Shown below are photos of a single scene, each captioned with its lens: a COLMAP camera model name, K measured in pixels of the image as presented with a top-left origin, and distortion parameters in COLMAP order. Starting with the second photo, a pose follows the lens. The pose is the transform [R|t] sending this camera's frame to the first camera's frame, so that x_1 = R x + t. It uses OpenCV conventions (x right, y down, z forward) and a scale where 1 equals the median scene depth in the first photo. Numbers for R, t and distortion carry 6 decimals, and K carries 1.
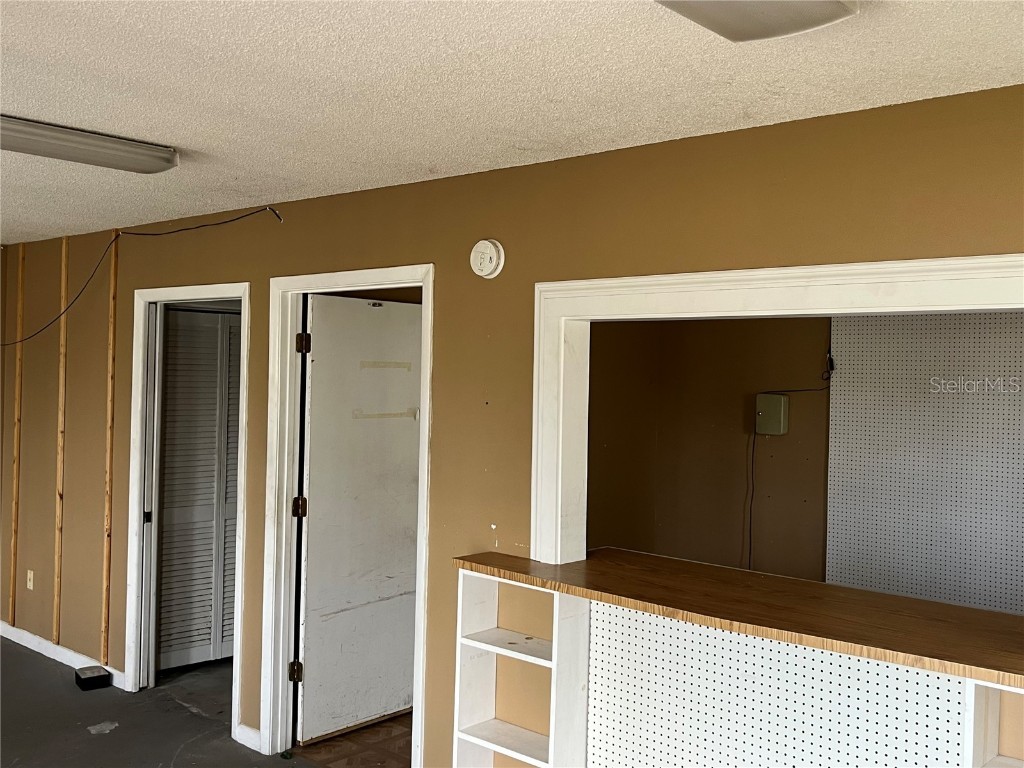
lens RADIAL K [[1024.2, 0, 512.0], [0, 1024.2, 384.0], [0, 0, 1]] dist [-0.006879, -0.004989]
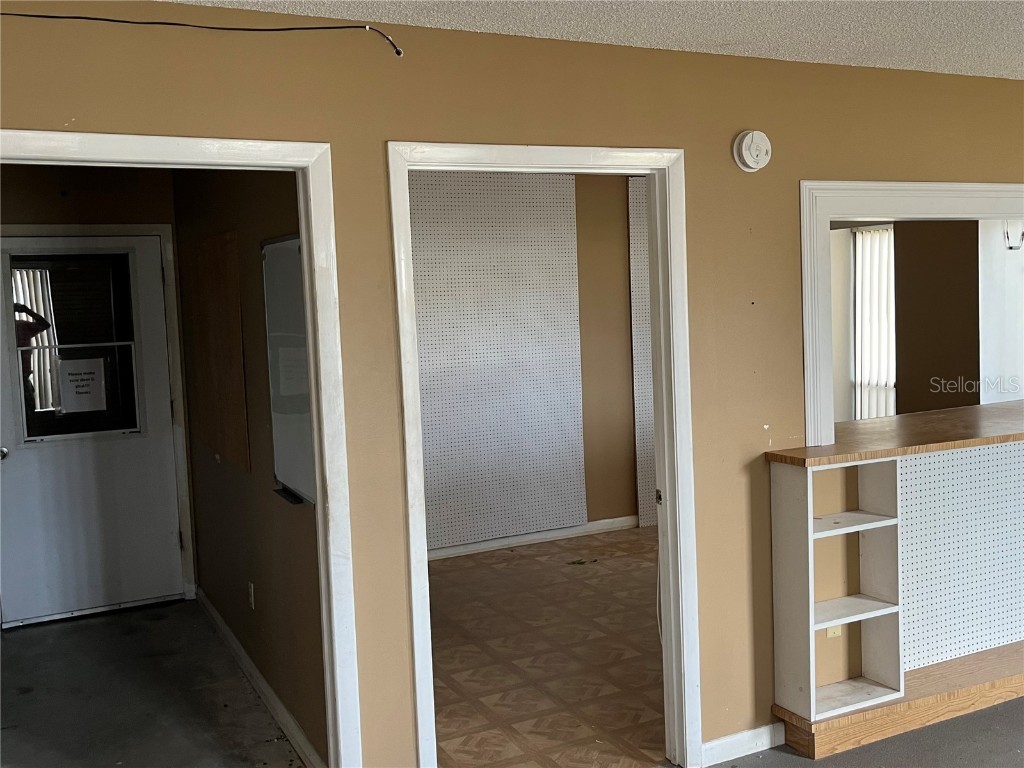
lens RADIAL K [[1024.2, 0, 512.0], [0, 1024.2, 384.0], [0, 0, 1]] dist [-0.006879, -0.004989]
pose [[0.360696, -0.120765, 0.924832, -1.020596], [0.055264, 0.992607, 0.108061, -0.021965], [-0.931045, 0.012133, 0.364704, 0.866879]]
